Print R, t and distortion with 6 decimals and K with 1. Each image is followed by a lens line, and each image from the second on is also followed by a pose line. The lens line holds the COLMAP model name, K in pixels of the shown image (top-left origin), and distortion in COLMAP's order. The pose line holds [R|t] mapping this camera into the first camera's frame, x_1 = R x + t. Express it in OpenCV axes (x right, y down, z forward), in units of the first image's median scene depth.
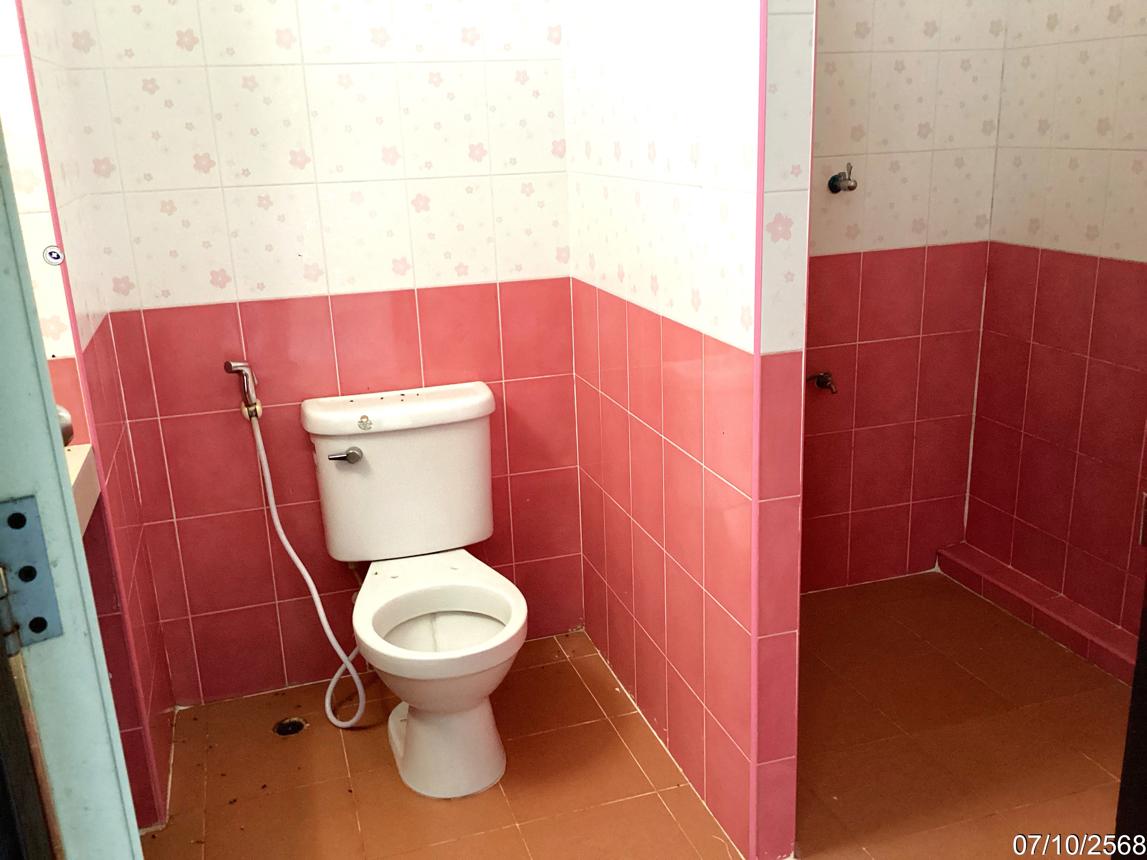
lens RADIAL K [[1053.5, 0, 573.5], [0, 1053.5, 430.0], [0, 0, 1]] dist [0.075312, -0.006688]
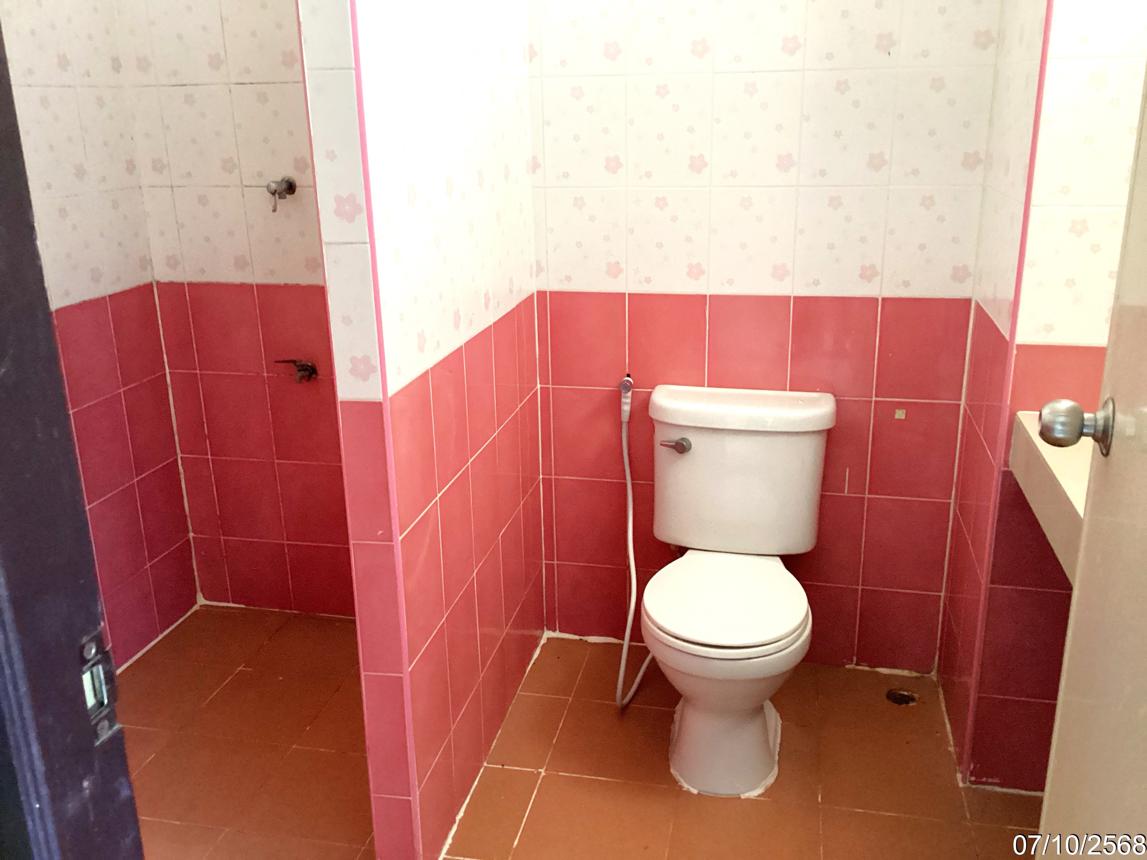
lens RADIAL K [[1016.8, 0, 573.3], [0, 1016.8, 451.4], [0, 0, 1]] dist [0.073453, -0.010308]
pose [[0.865000, 0.172559, -0.471167, 0.173340], [-0.159962, 0.984845, 0.067019, -0.021195], [0.475591, 0.017397, 0.879494, 0.049703]]
